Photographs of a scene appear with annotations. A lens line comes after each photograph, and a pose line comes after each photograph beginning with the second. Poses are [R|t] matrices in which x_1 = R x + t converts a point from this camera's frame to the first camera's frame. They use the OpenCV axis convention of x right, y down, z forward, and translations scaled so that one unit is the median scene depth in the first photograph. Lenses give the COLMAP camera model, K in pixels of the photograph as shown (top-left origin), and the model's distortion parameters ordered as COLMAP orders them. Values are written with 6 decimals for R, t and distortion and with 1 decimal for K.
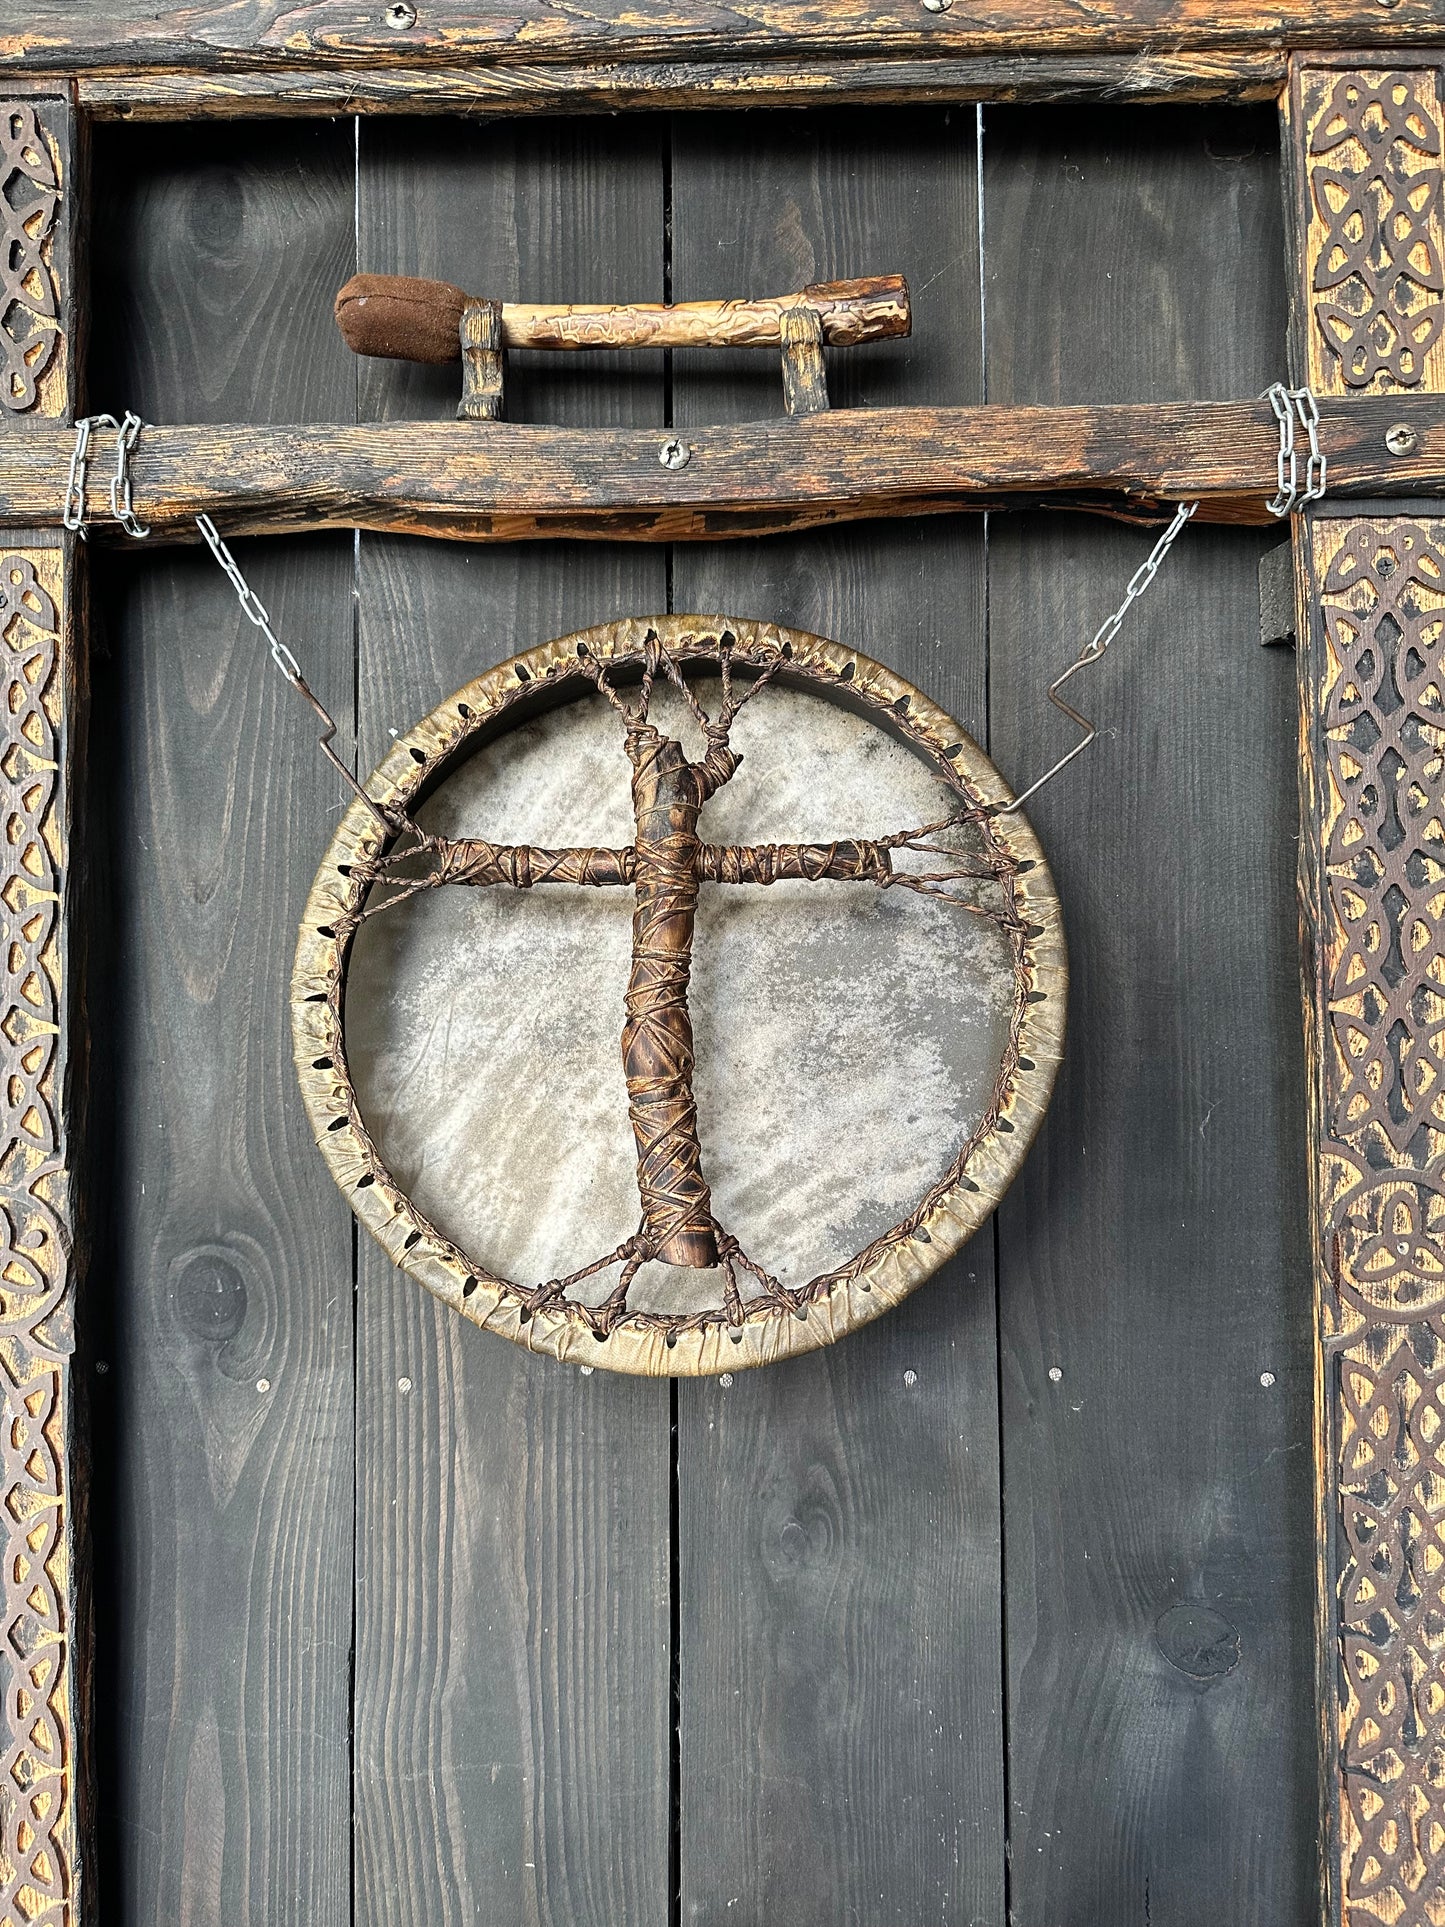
lens RADIAL K [[1394.7, 0, 722.5], [0, 1394.7, 963.5], [0, 0, 1]] dist [0.233915, -0.493644]
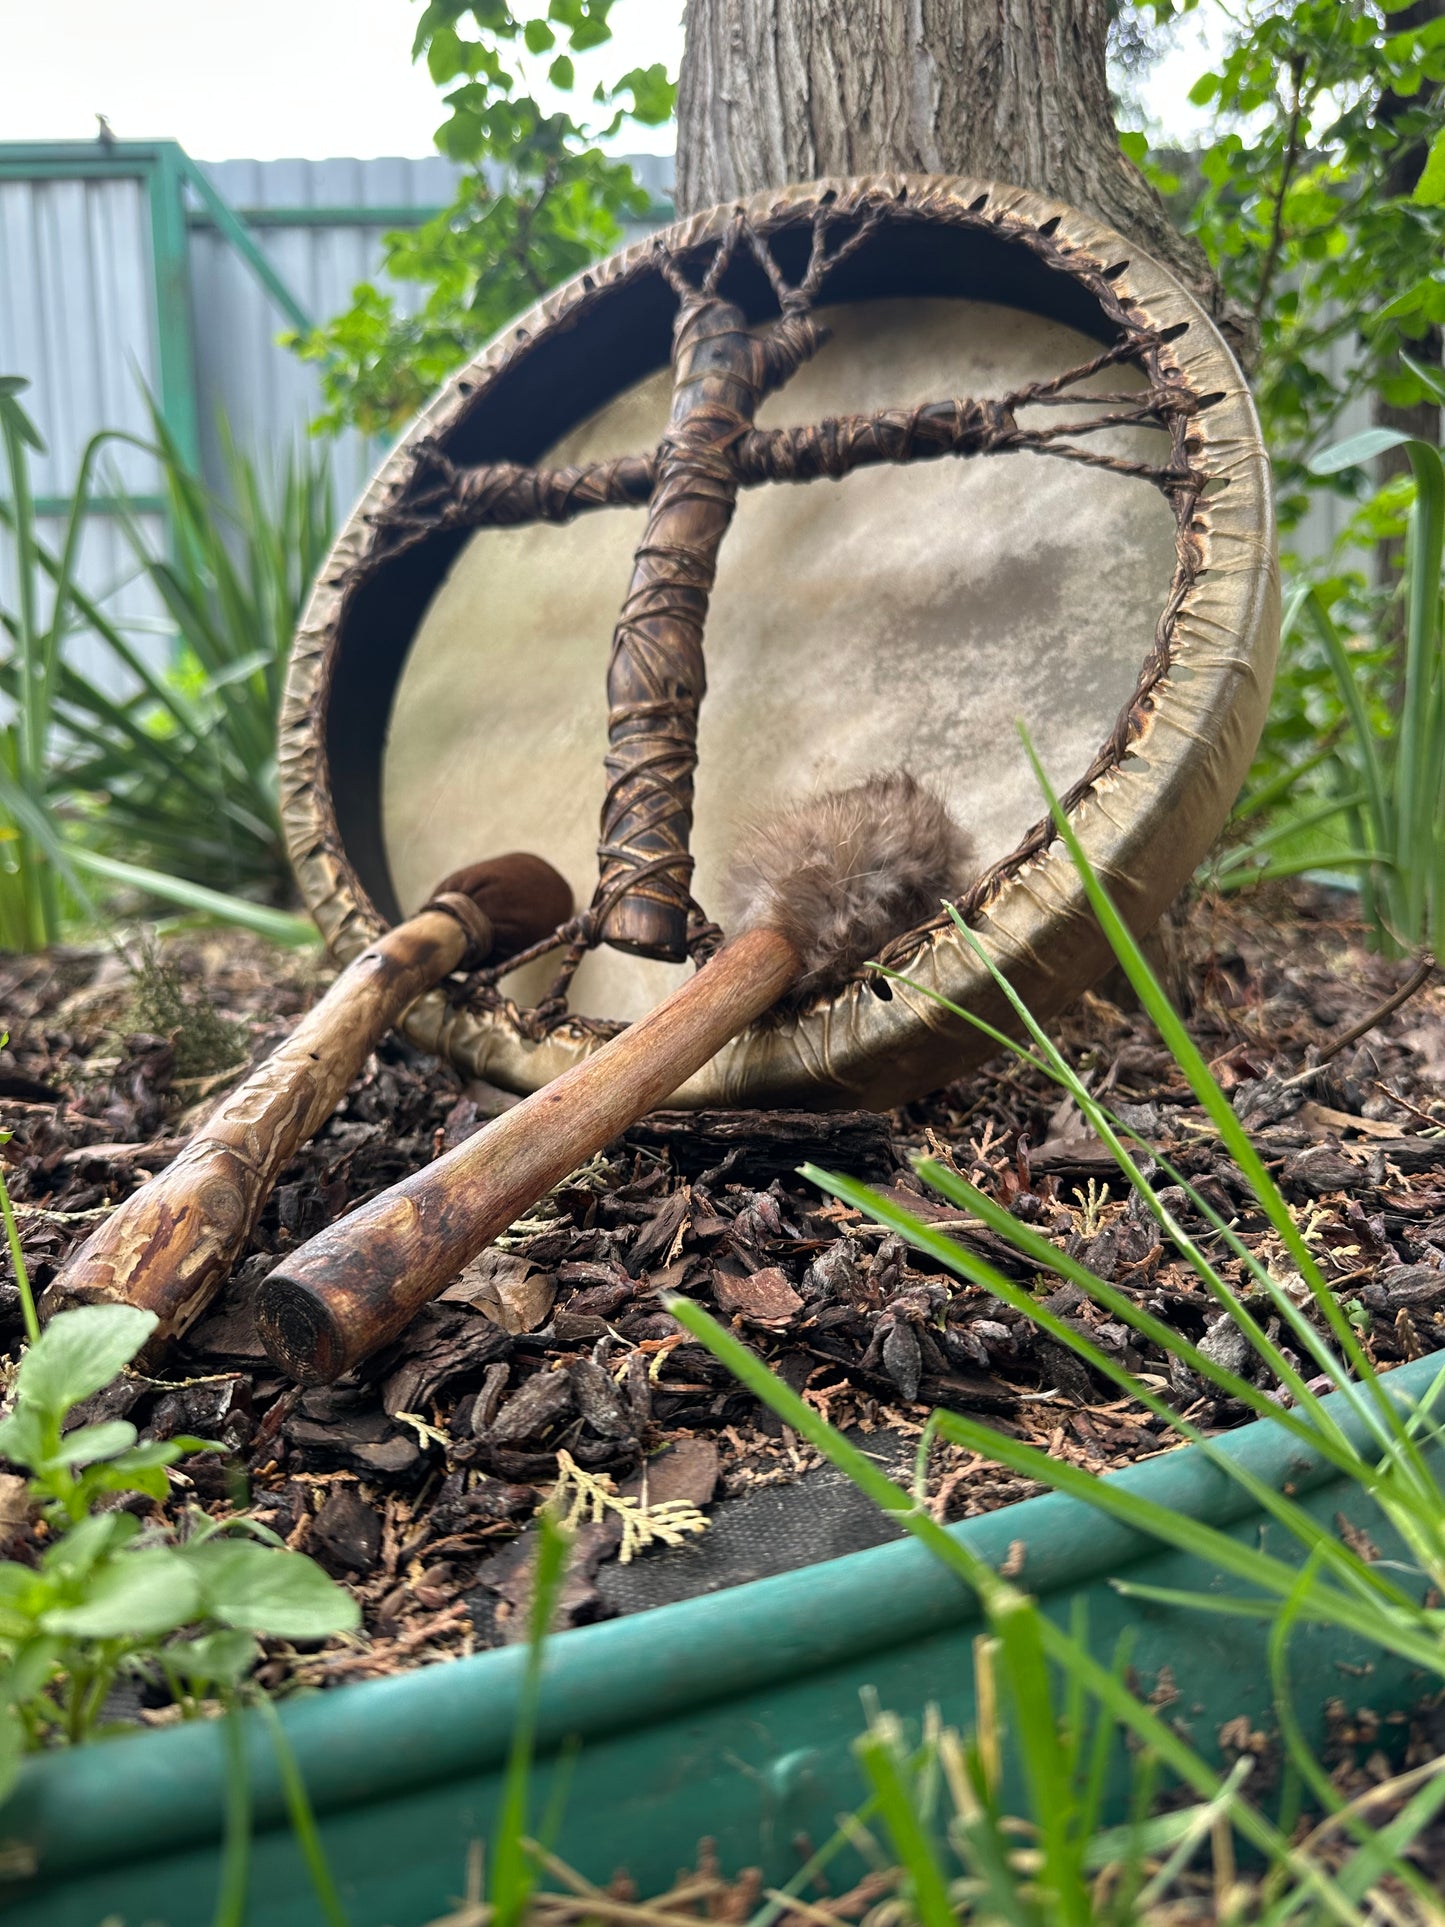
lens RADIAL K [[1406.3, 0, 722.5], [0, 1406.3, 963.5], [0, 0, 1]] dist [0.103152, -0.276324]
pose [[0.916047, 0.029799, -0.399963, 0.269845], [-0.084141, 0.989322, -0.119002, 0.275733], [0.392146, 0.142665, 0.908773, 0.344471]]
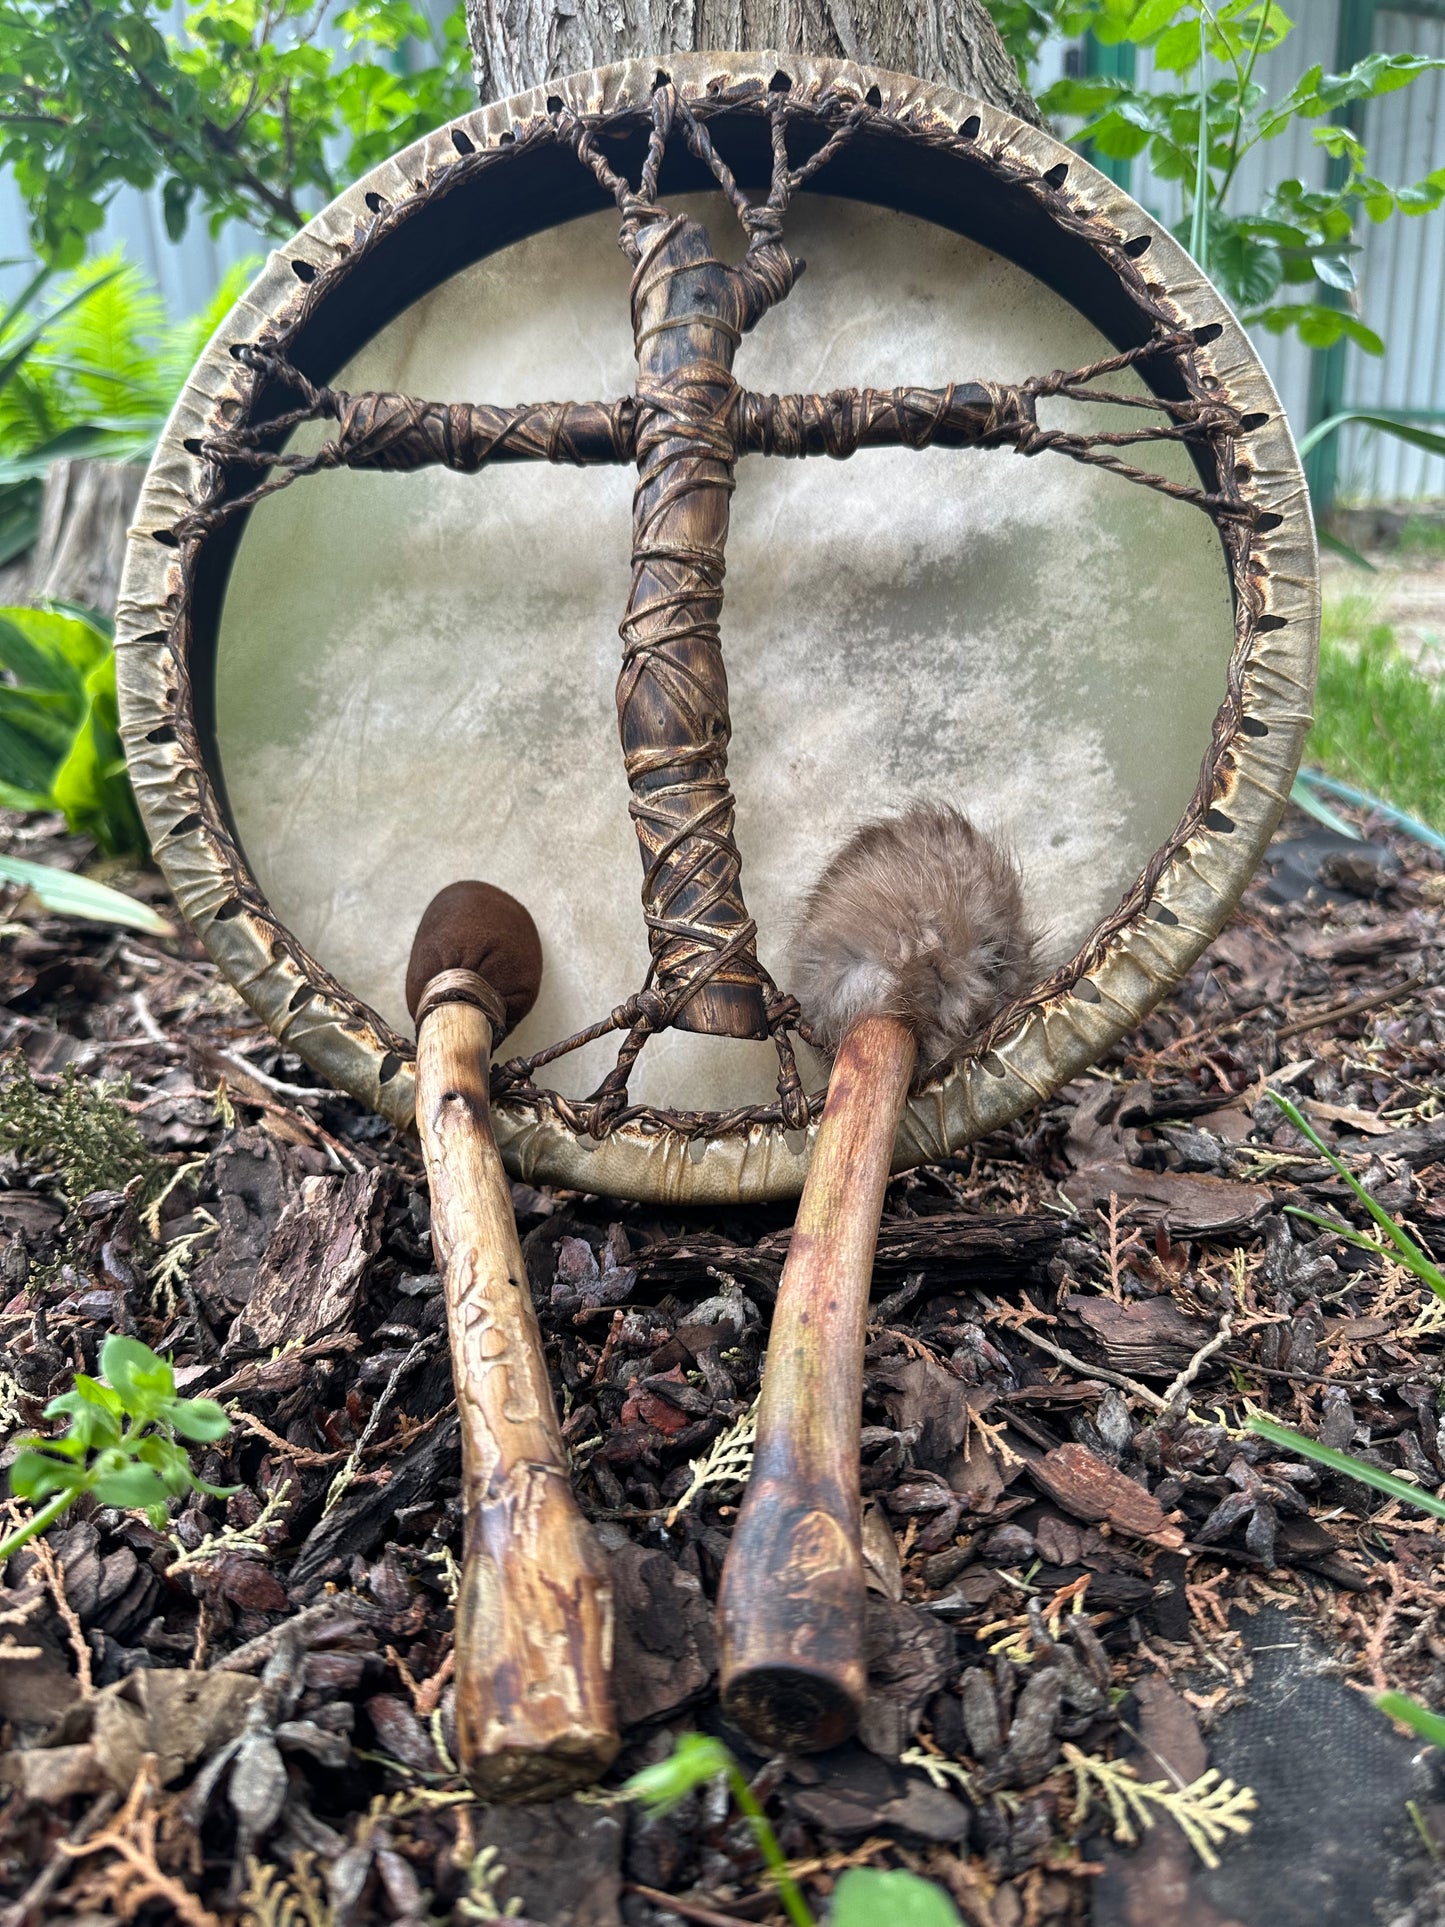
lens RADIAL K [[1404.3, 0, 731.7], [0, 1404.3, 982.9], [0, 0, 1]] dist [0.089925, -0.243396]
pose [[0.999798, -0.001355, -0.020037, -0.006671], [0.002987, 0.996659, 0.081620, 0.126082], [0.019860, -0.081663, 0.996462, 0.331552]]
